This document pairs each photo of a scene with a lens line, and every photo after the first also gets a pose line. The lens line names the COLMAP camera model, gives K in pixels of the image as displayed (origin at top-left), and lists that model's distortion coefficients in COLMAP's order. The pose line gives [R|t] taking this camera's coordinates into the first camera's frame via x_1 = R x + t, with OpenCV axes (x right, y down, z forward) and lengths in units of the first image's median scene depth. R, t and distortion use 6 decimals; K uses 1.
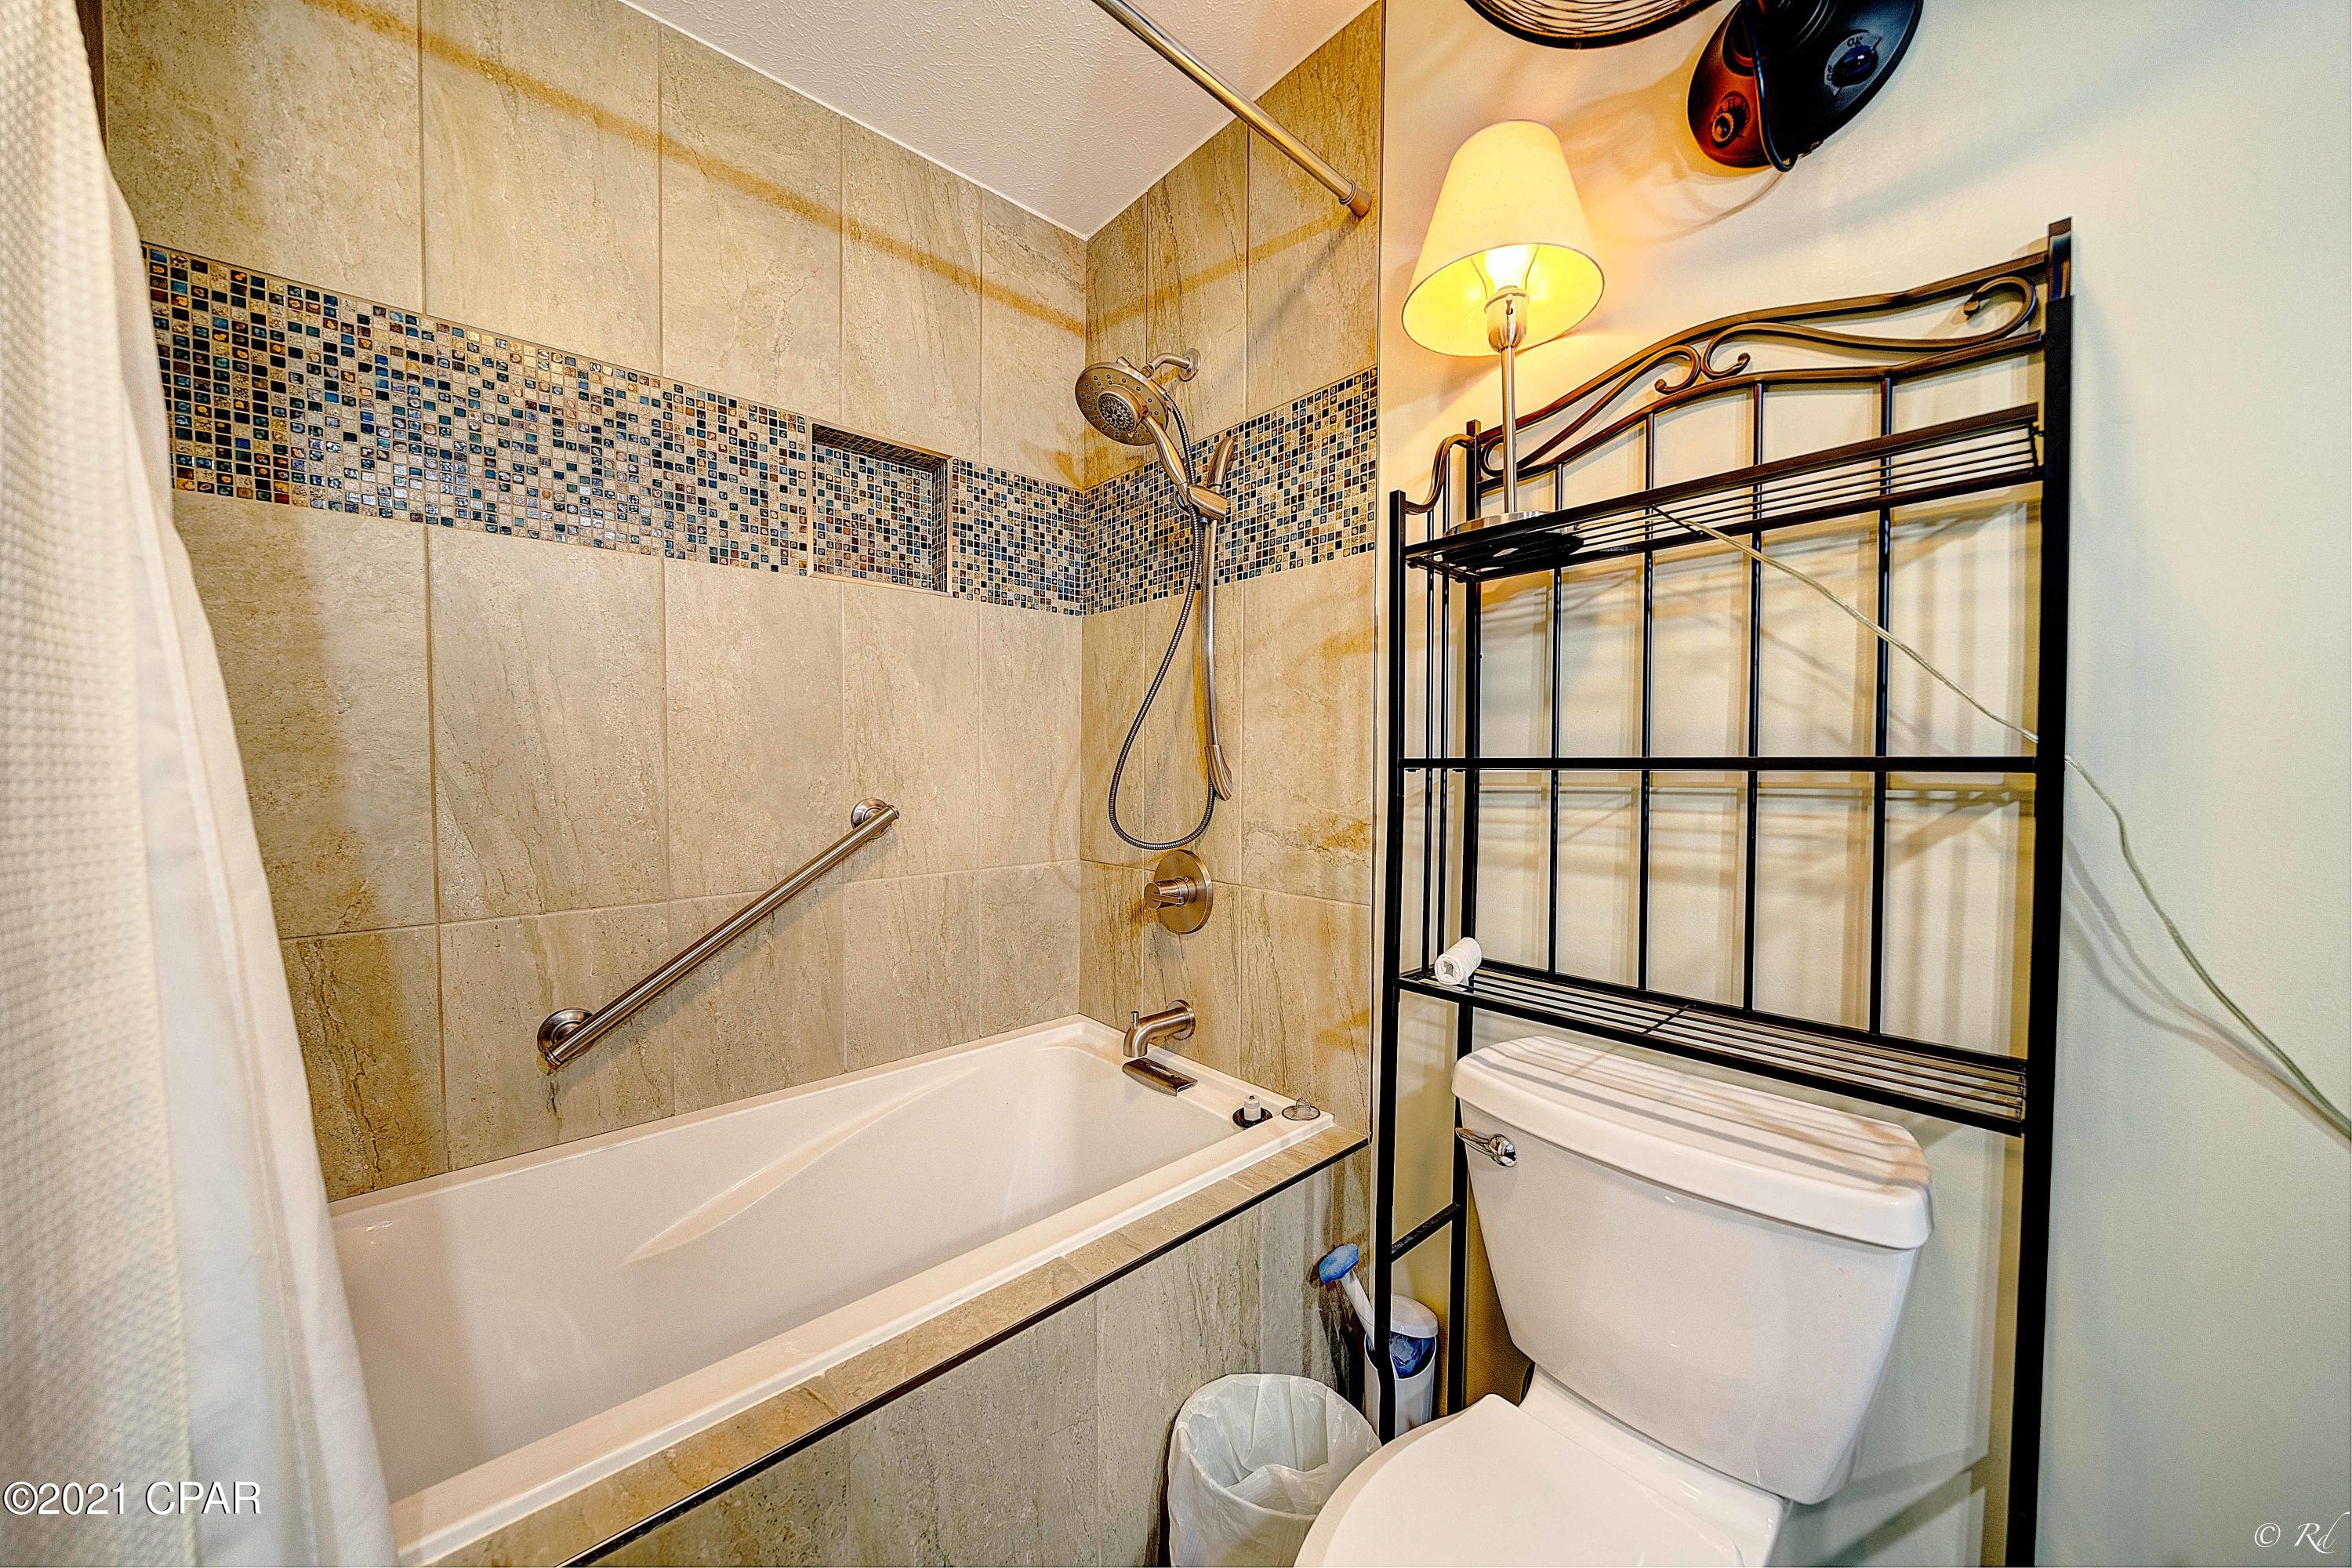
lens RADIAL K [[801.7, 0, 1174.1], [0, 801.7, 784.0], [0, 0, 1]] dist [-0.005008, 0.000130]
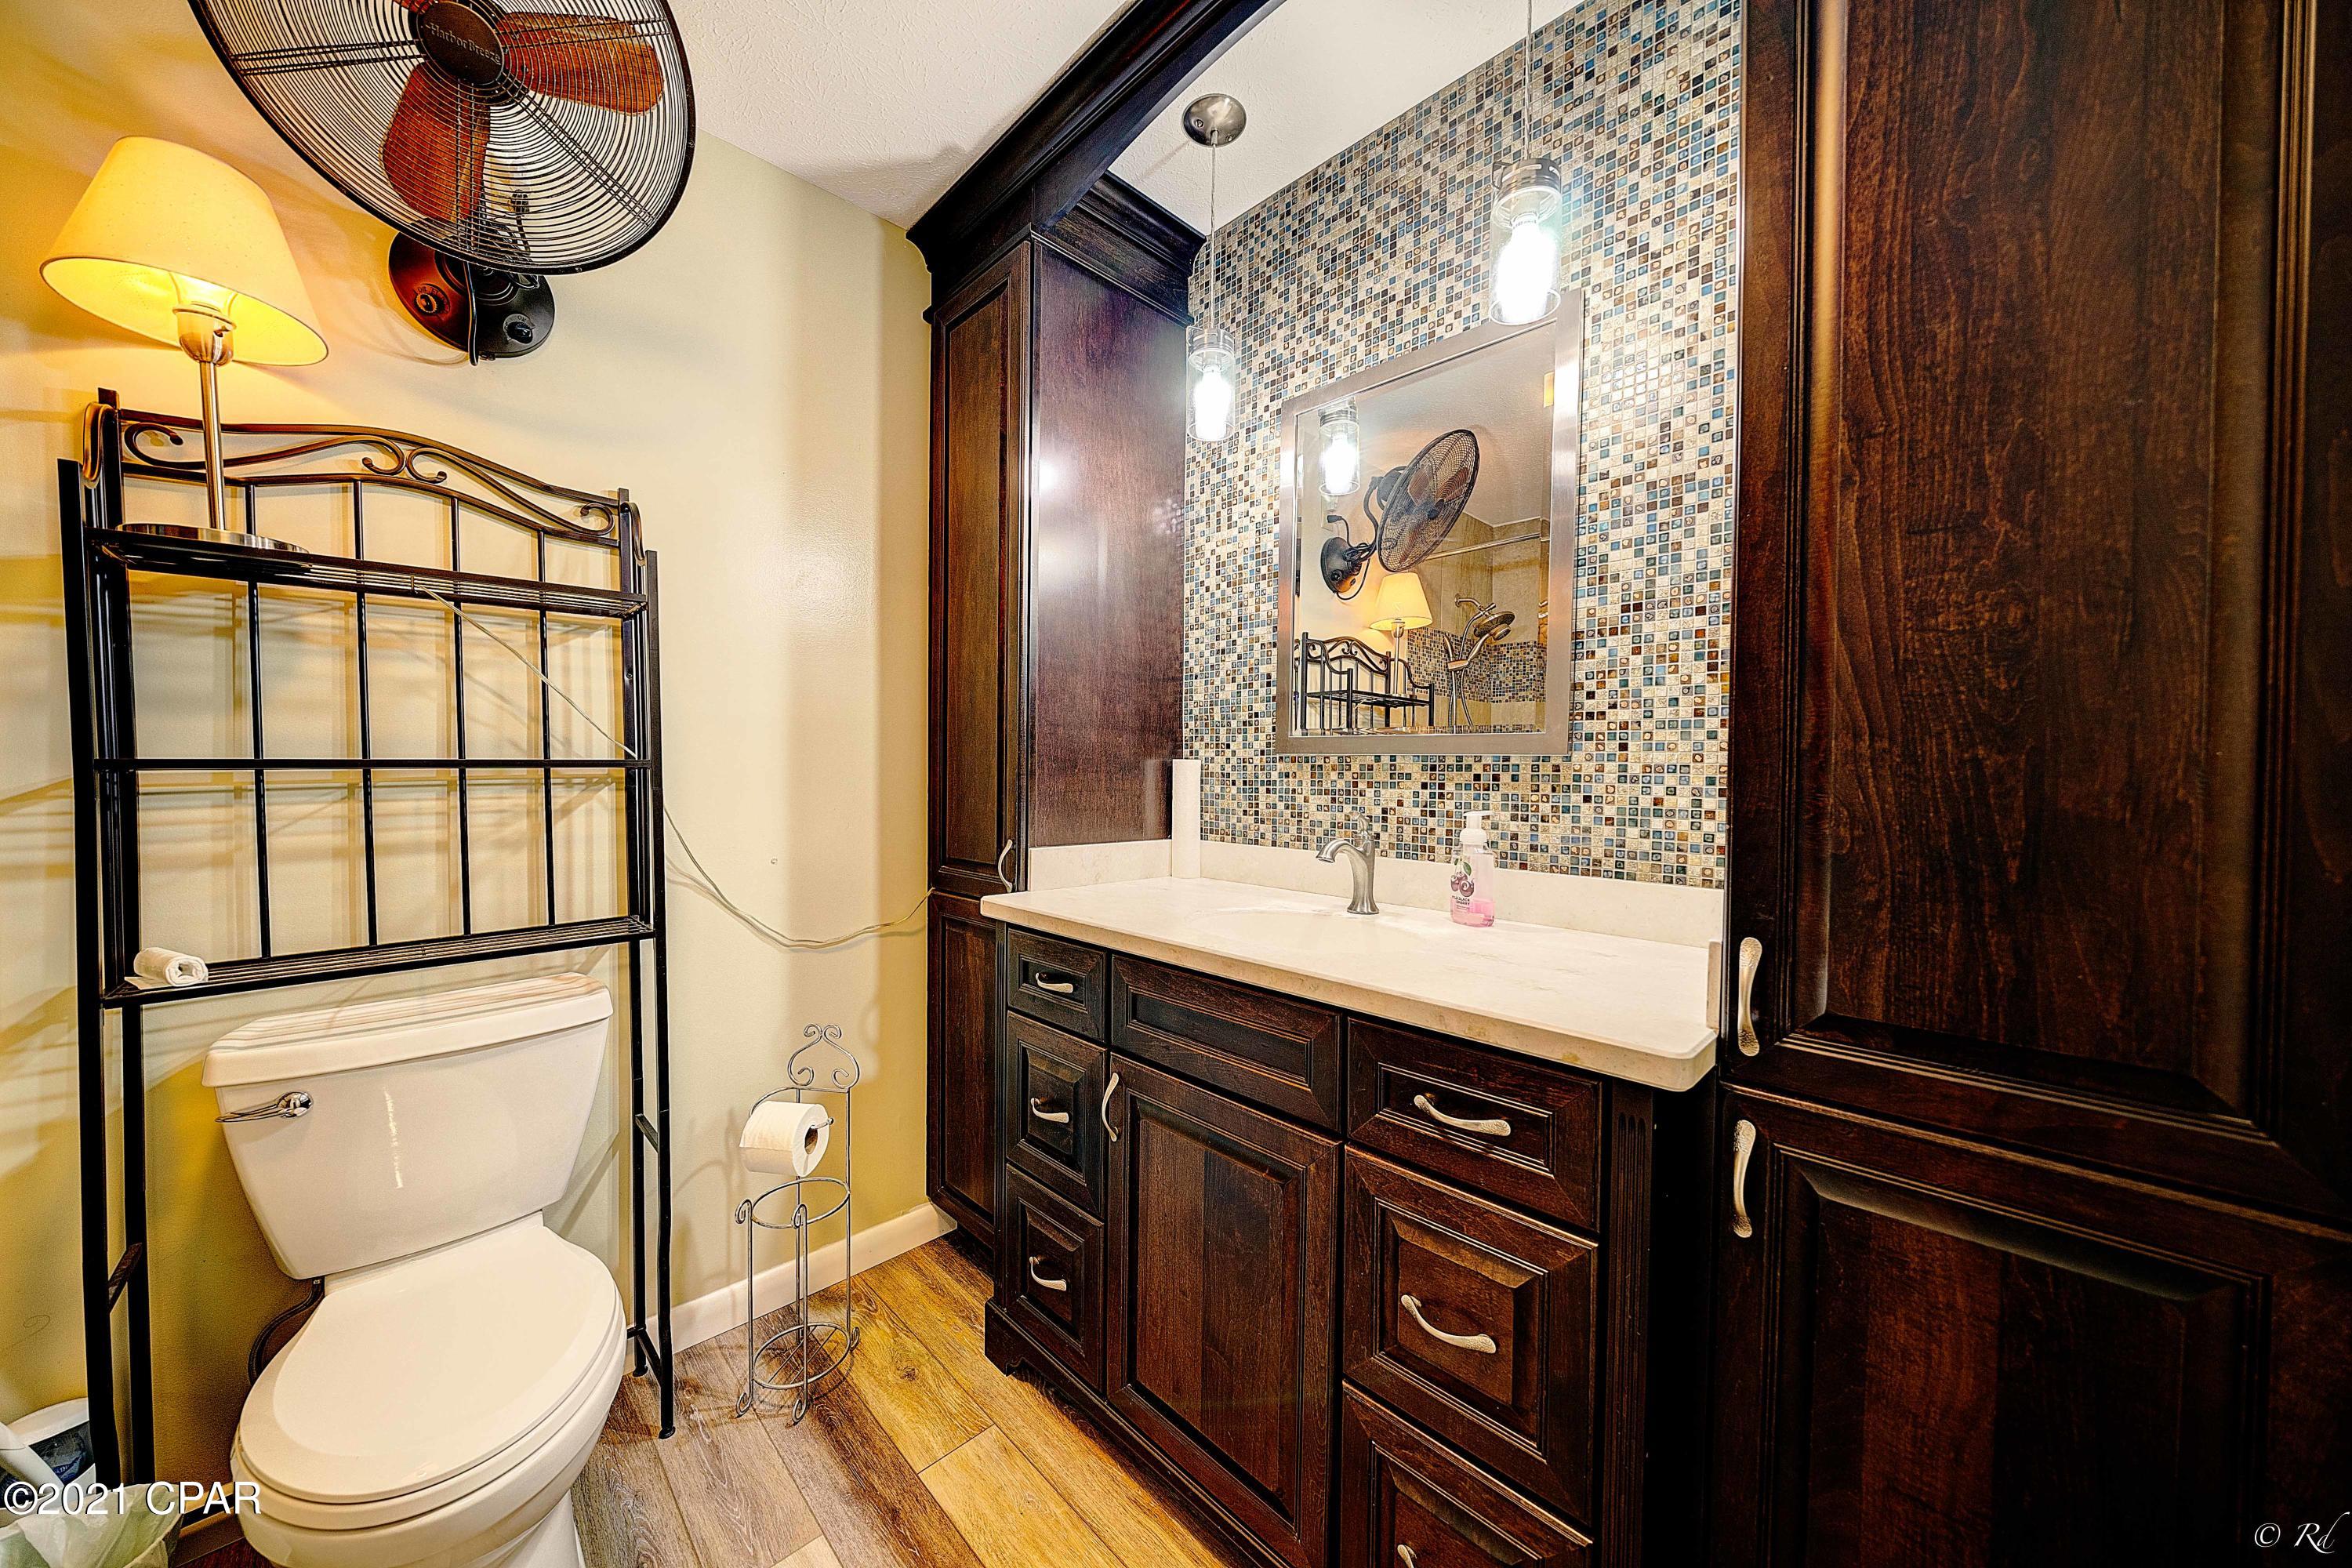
lens RADIAL K [[801.7, 0, 1178.1], [0, 801.7, 781.4], [0, 0, 1]] dist [-0.005008, 0.000130]
pose [[-0.053098, -0.027811, 0.998202, -0.771729], [0.024489, 0.999275, 0.029143, -0.003197], [-0.998289, 0.025992, -0.052378, -0.204824]]
